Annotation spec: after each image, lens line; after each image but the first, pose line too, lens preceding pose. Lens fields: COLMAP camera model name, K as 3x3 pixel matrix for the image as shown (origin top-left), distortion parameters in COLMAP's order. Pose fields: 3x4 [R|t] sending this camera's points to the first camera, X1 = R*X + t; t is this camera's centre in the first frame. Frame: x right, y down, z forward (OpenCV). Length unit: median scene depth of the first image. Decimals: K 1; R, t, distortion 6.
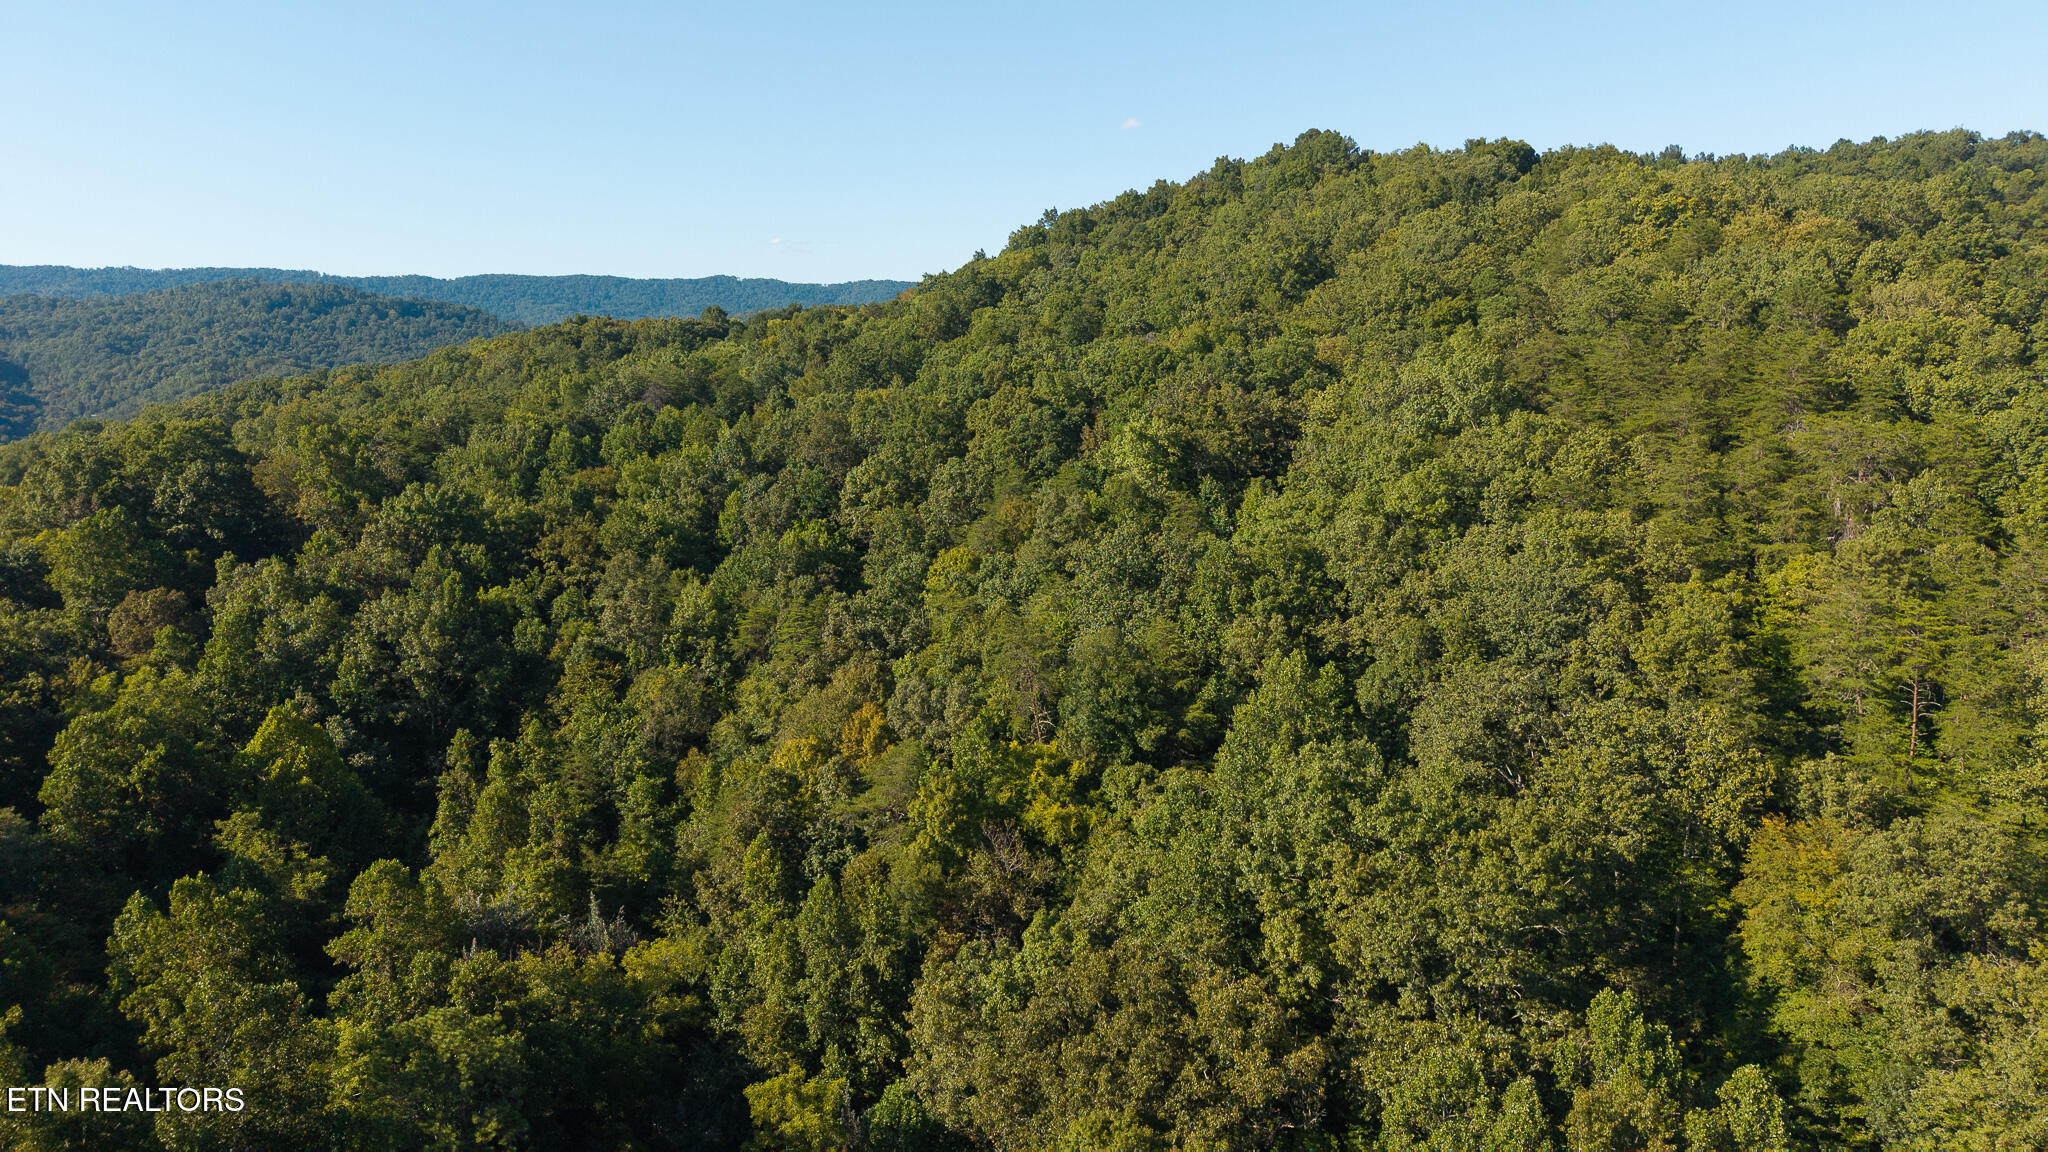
lens RADIAL K [[1414.8, 0, 1037.4], [0, 1414.8, 578.4], [0, 0, 1]] dist [0.110226, -0.115003]
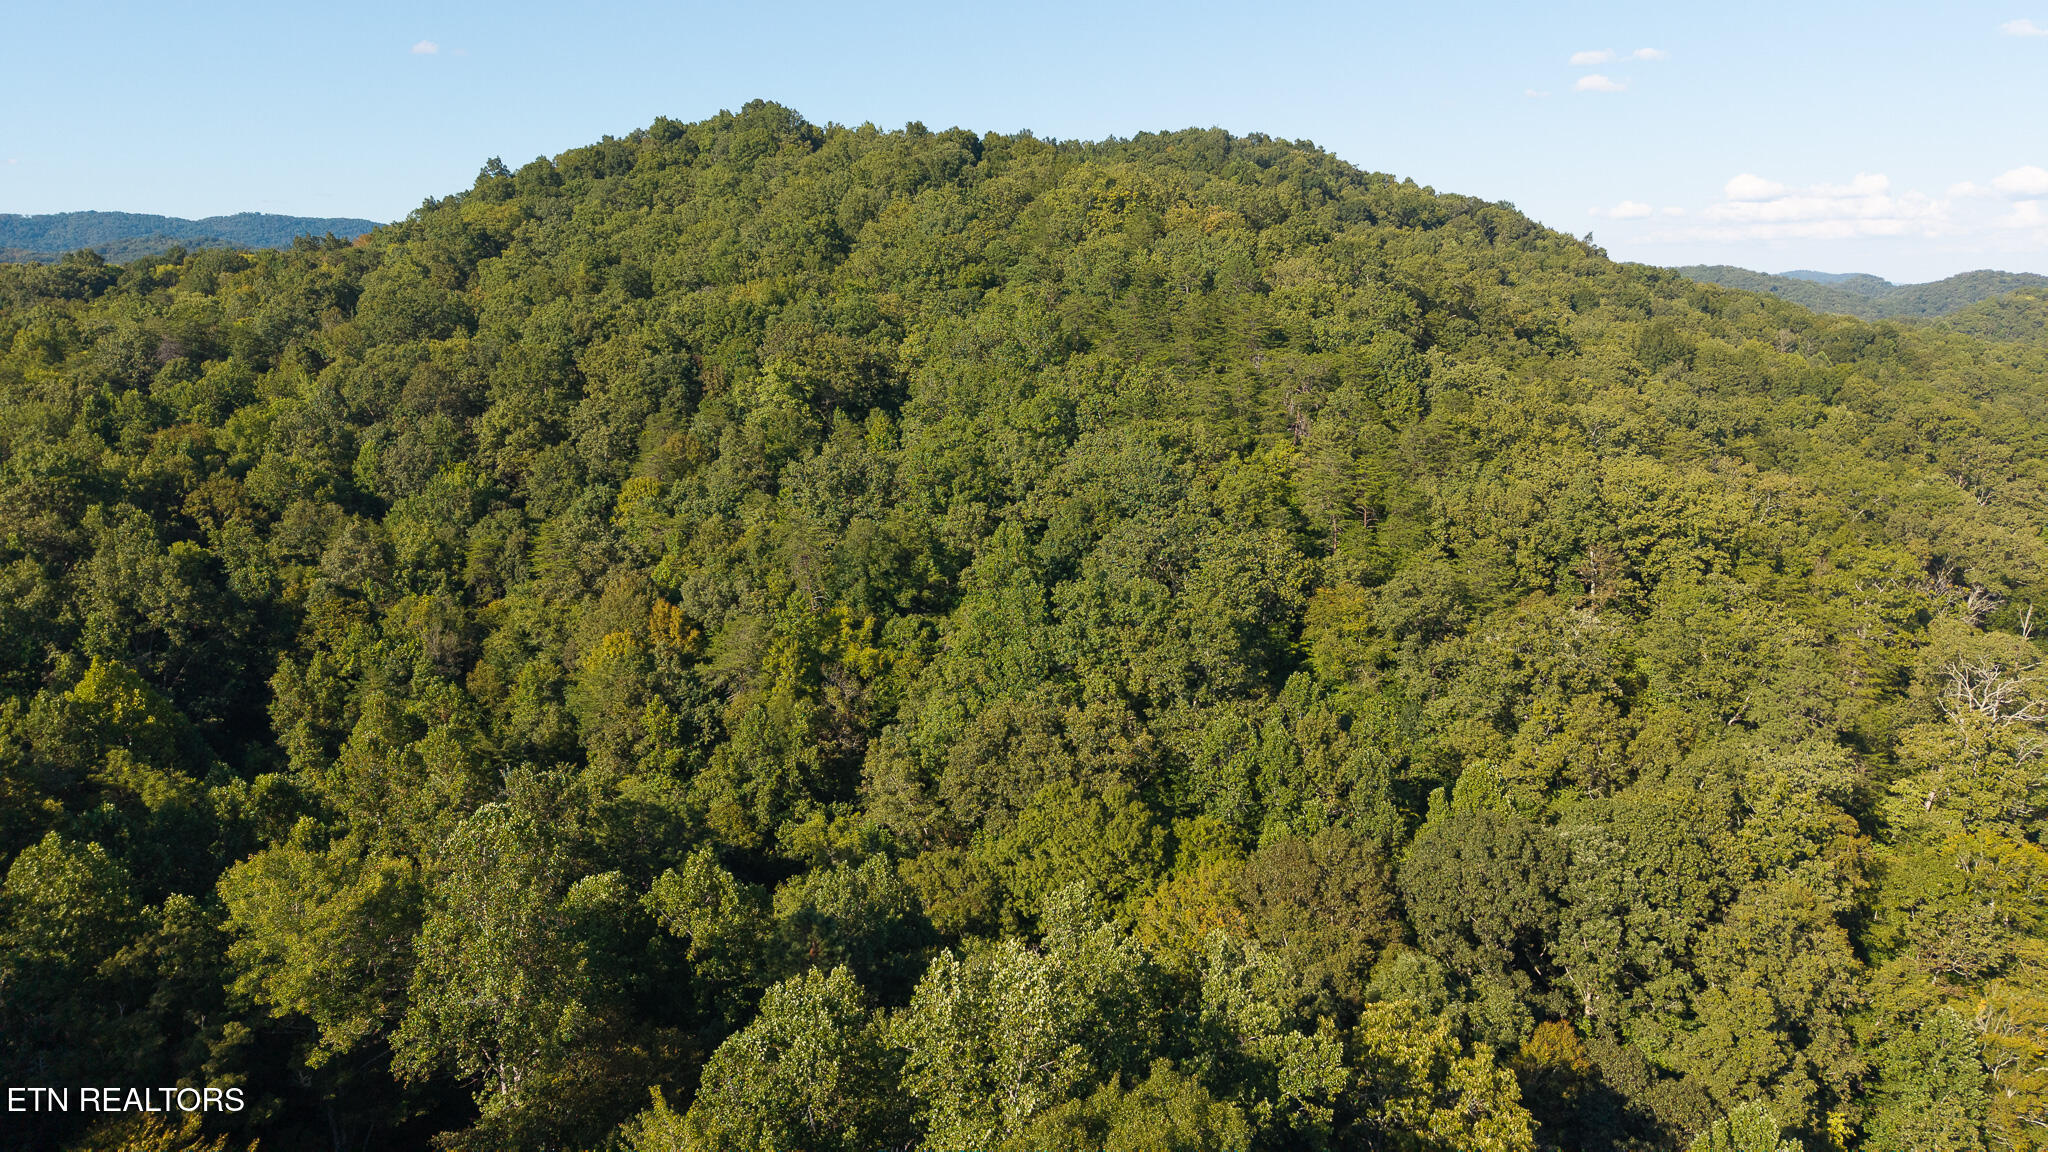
lens RADIAL K [[1414.8, 0, 1037.4], [0, 1414.8, 578.4], [0, 0, 1]] dist [0.110226, -0.115003]
pose [[0.889514, -0.092749, 0.447395, -0.317005], [0.075955, 0.995572, 0.055378, 0.021598], [-0.450550, -0.015278, 0.892620, -0.202169]]
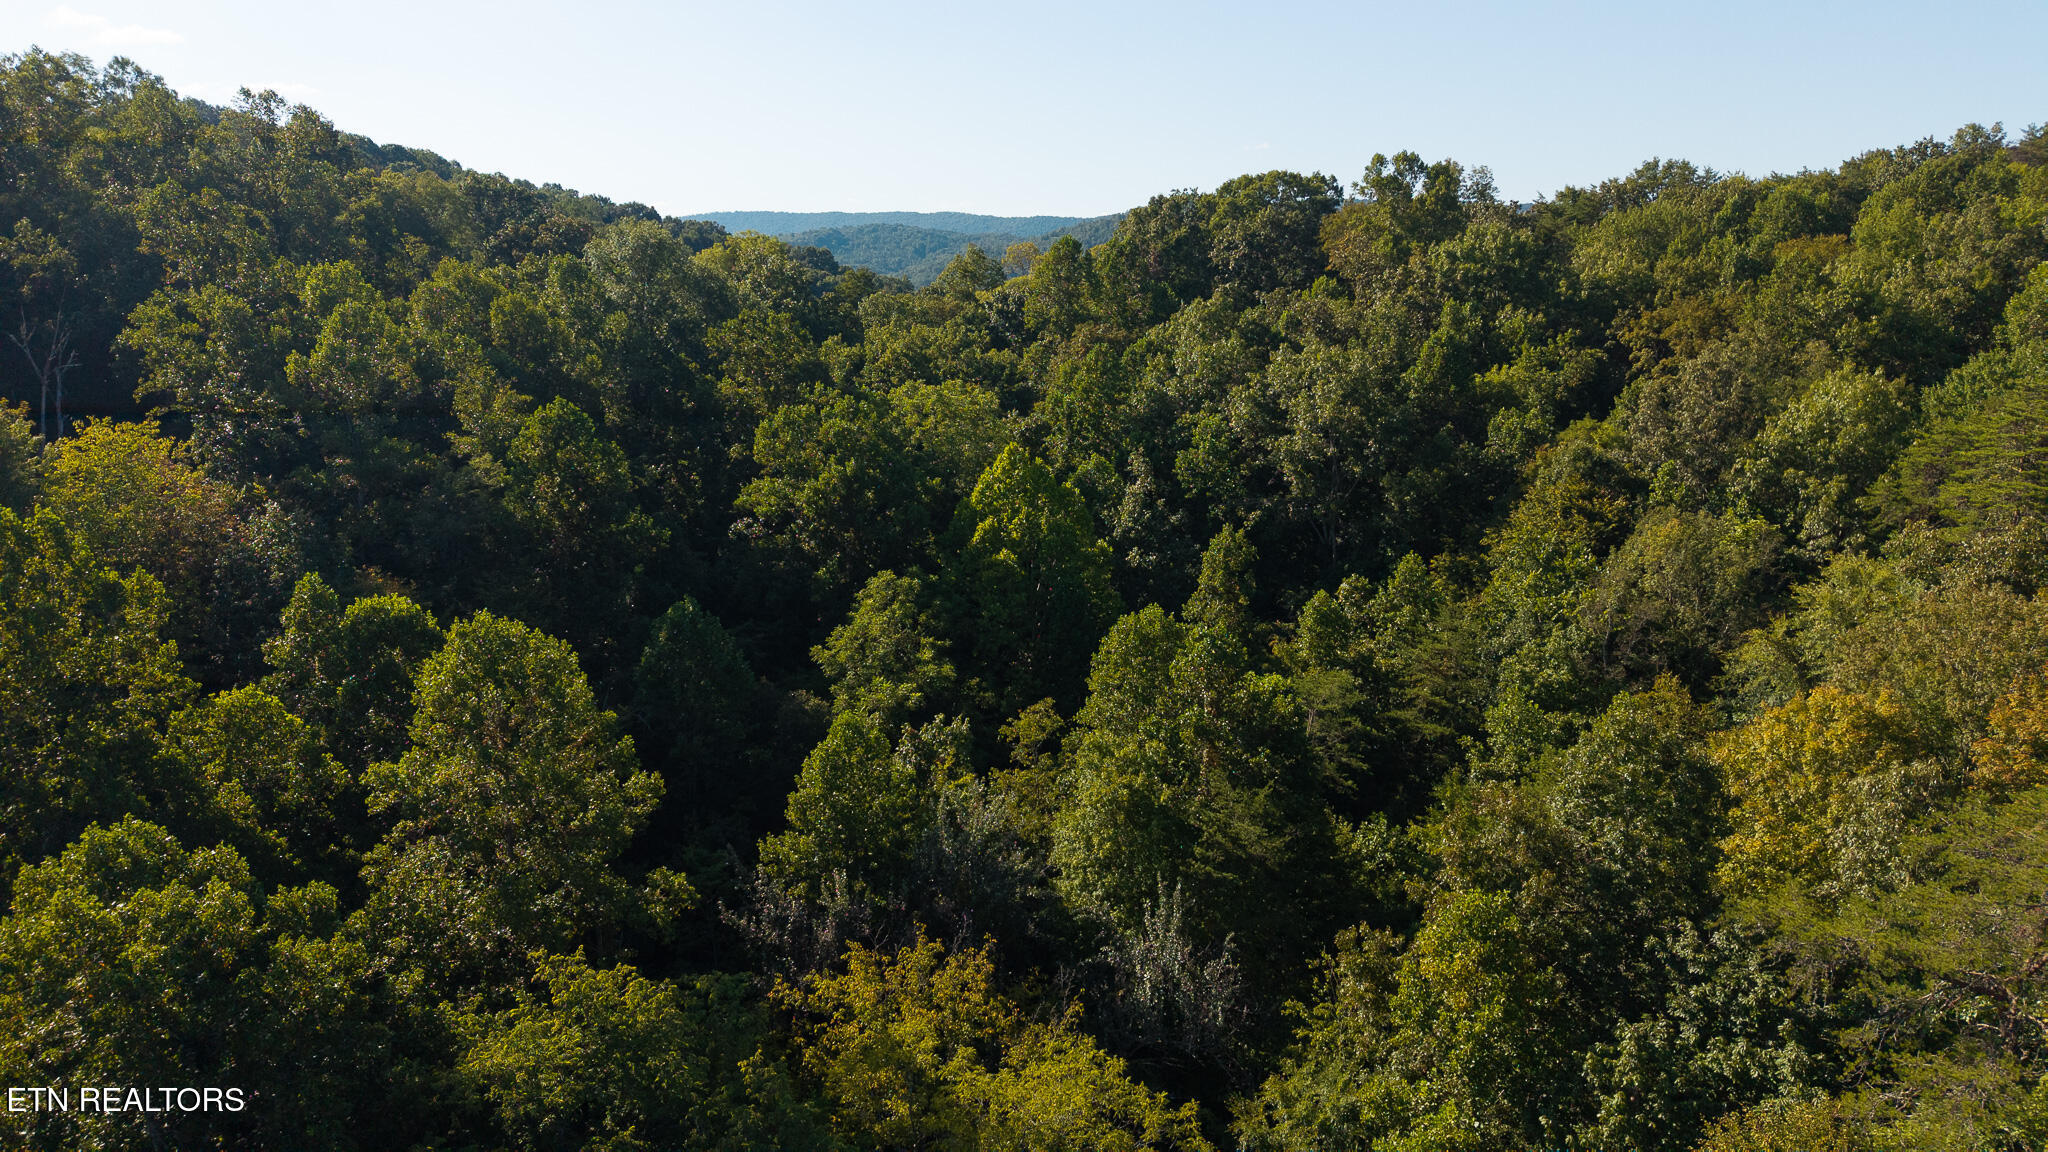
lens RADIAL K [[1398.7, 0, 1025.4], [0, 1398.7, 585.3], [0, 0, 1]] dist [0.011040, -0.002703]
pose [[0.586119, 0.184454, -0.788950, -0.013204], [-0.151886, 0.981493, 0.116633, 0.063340], [0.795861, 0.051469, 0.603287, 0.508011]]
